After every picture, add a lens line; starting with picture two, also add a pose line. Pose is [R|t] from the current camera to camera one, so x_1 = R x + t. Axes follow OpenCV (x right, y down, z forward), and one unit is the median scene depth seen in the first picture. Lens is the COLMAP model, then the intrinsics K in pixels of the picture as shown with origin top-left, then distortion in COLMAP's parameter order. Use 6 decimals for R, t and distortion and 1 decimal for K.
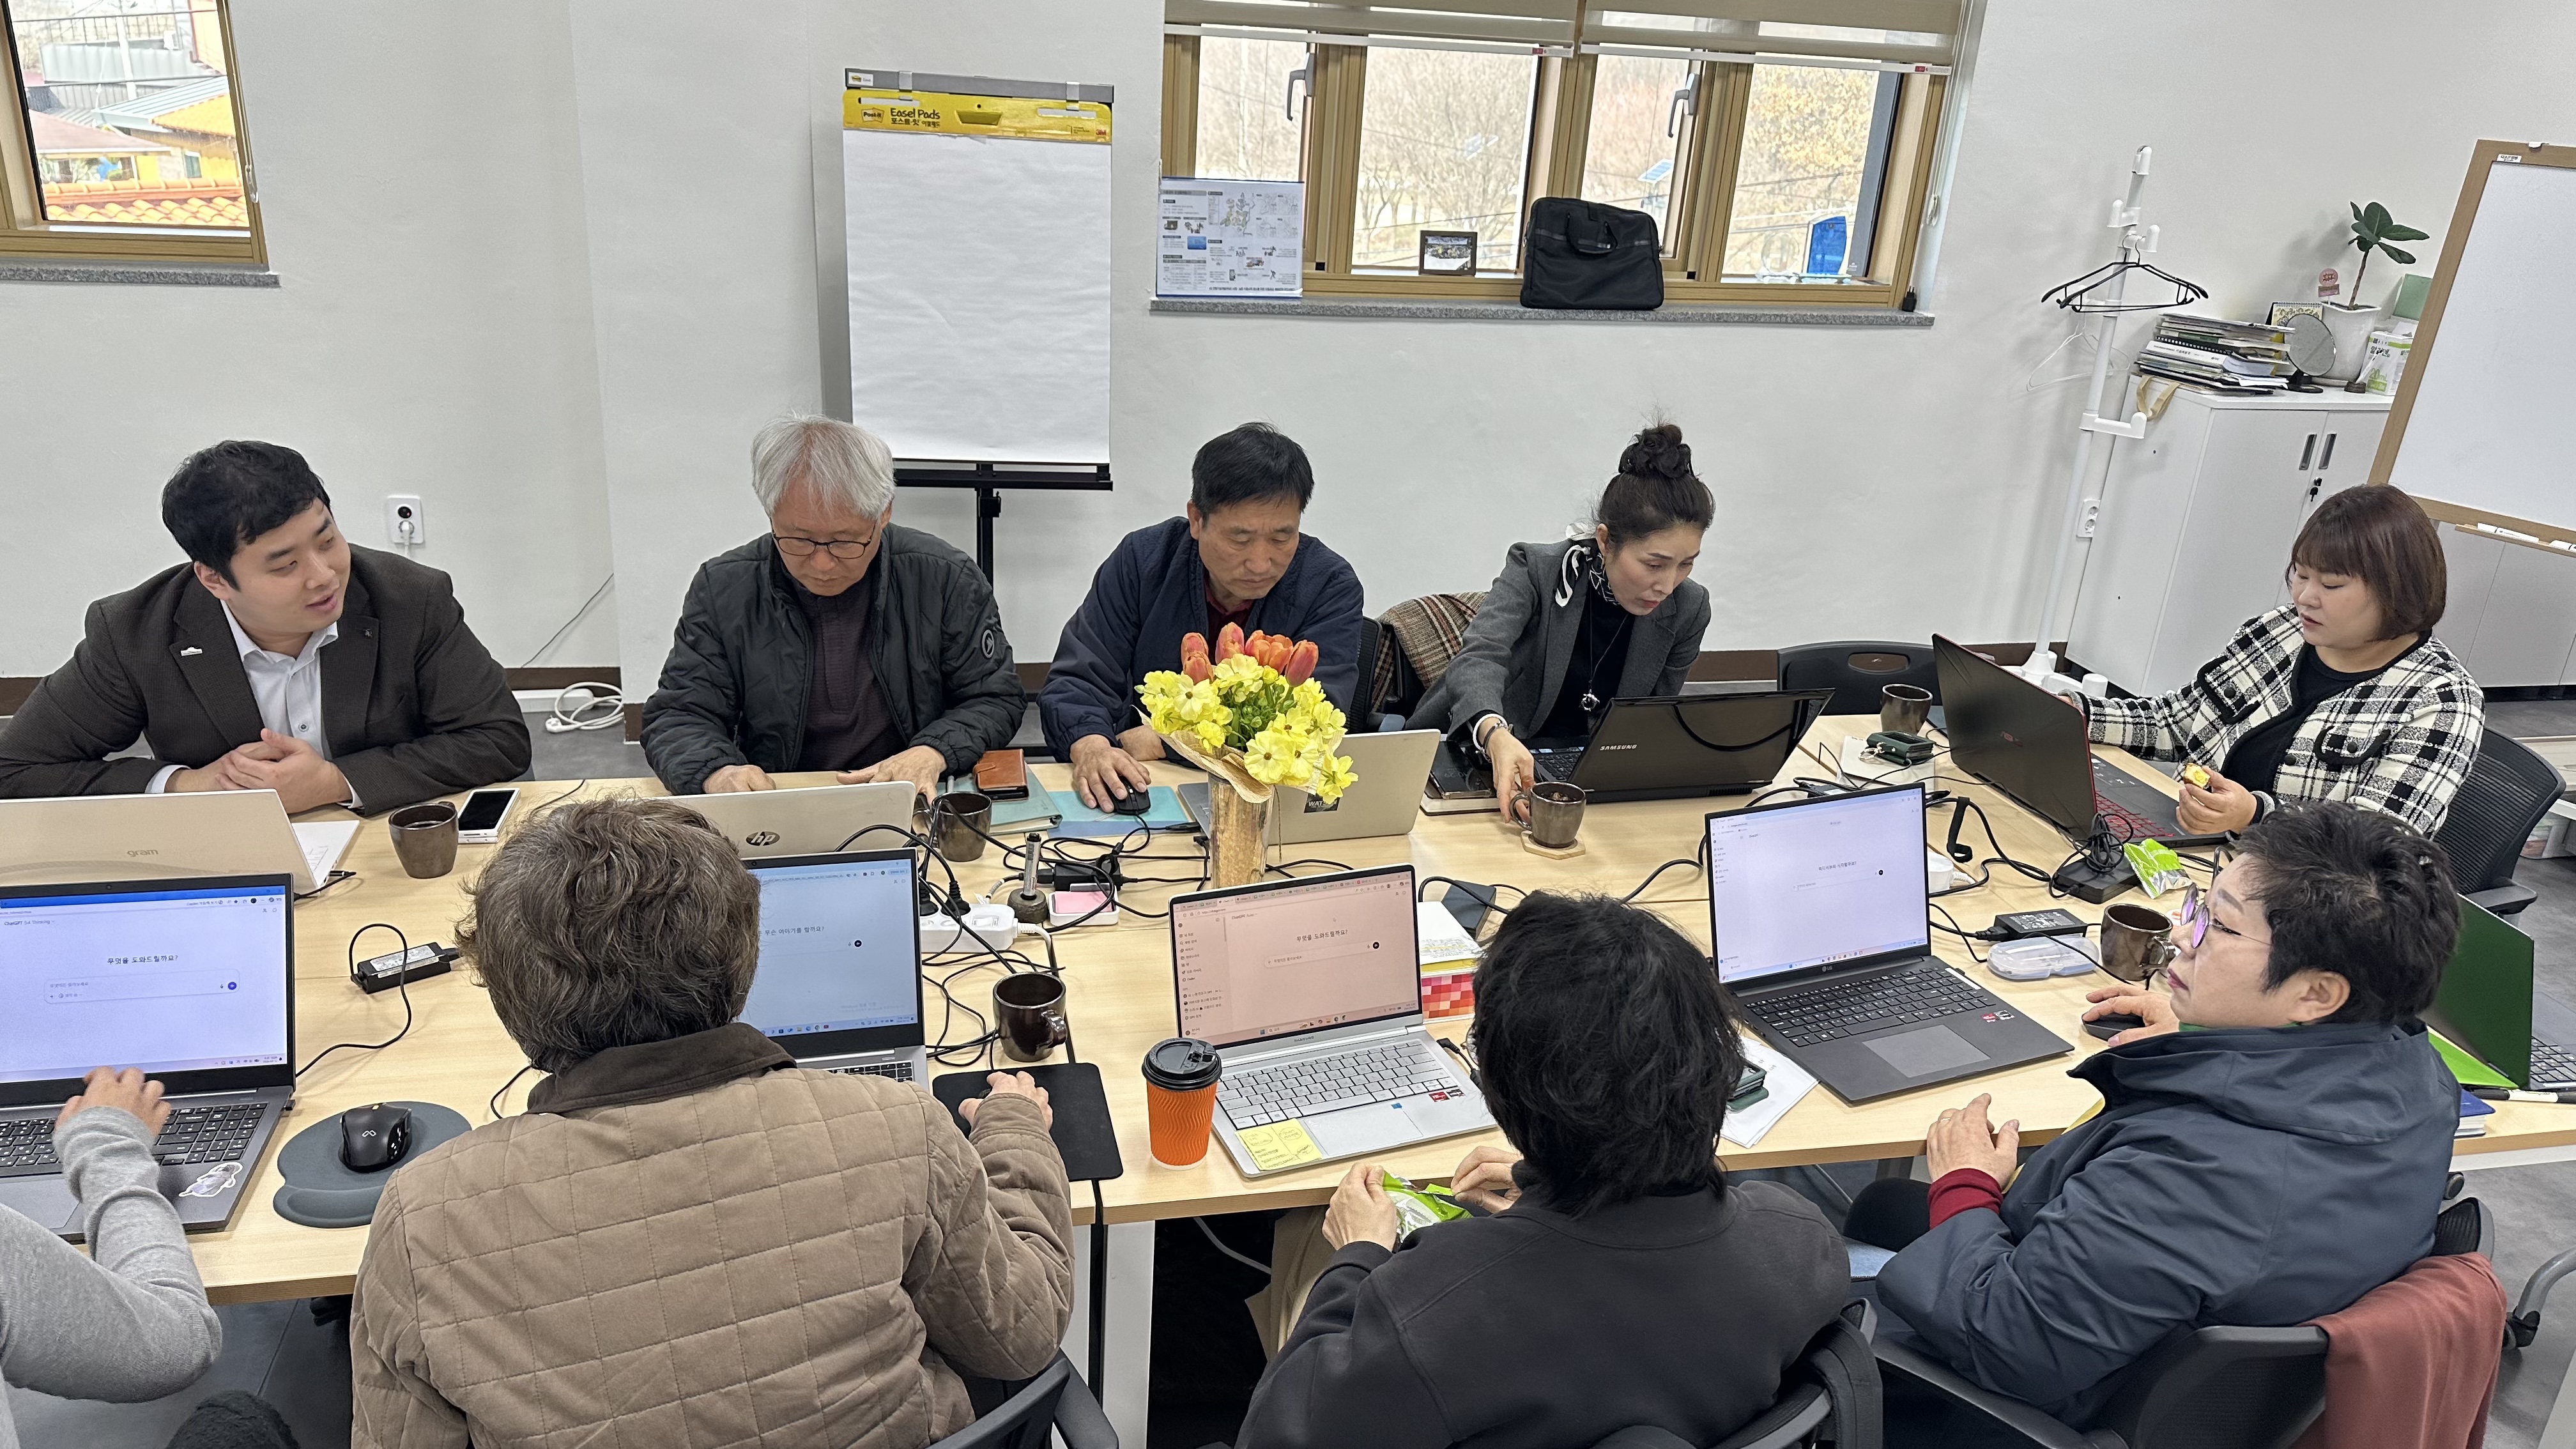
lens RADIAL K [[1749.1, 0, 1288.0], [0, 1749.1, 724.5], [0, 0, 1]] dist [-0.001179, 0.000525]
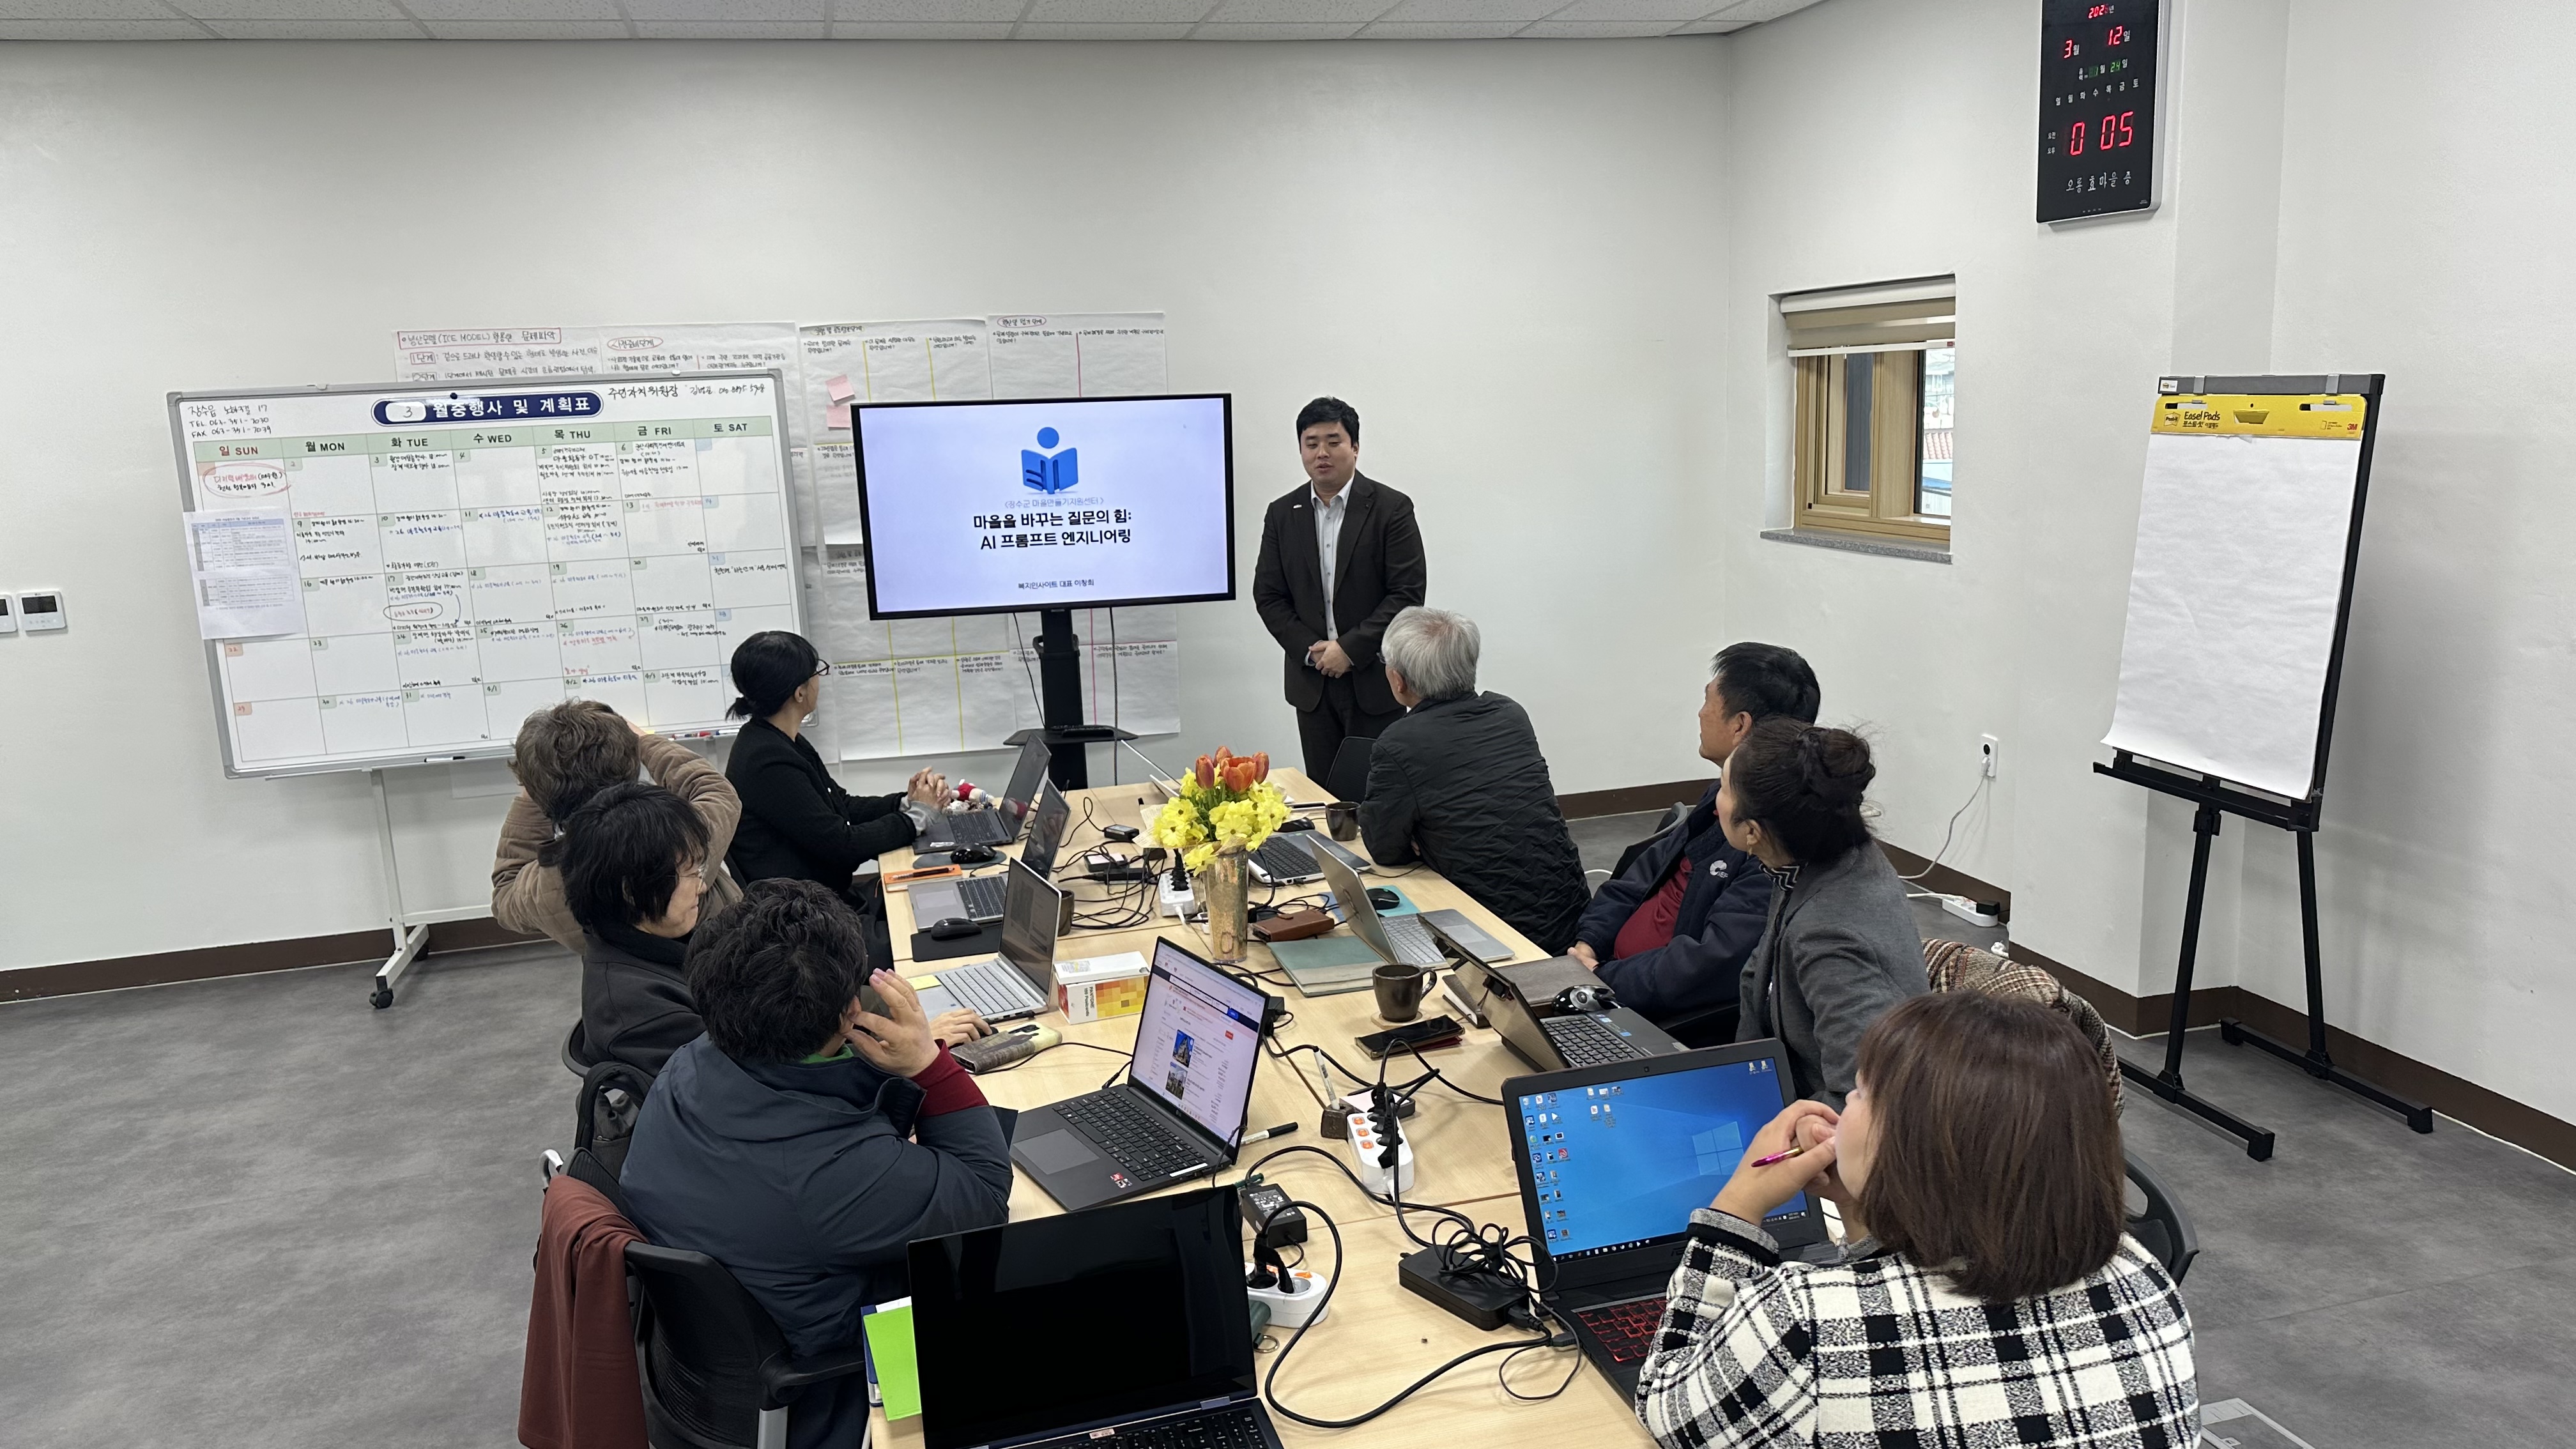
lens RADIAL K [[1749.1, 0, 1288.0], [0, 1749.1, 724.5], [0, 0, 1]] dist [-0.001179, 0.000525]
pose [[0.098727, 0.131596, -0.986375, 0.714828], [-0.312407, 0.945203, 0.094834, -0.113157], [0.944804, 0.298788, 0.134428, 0.418241]]
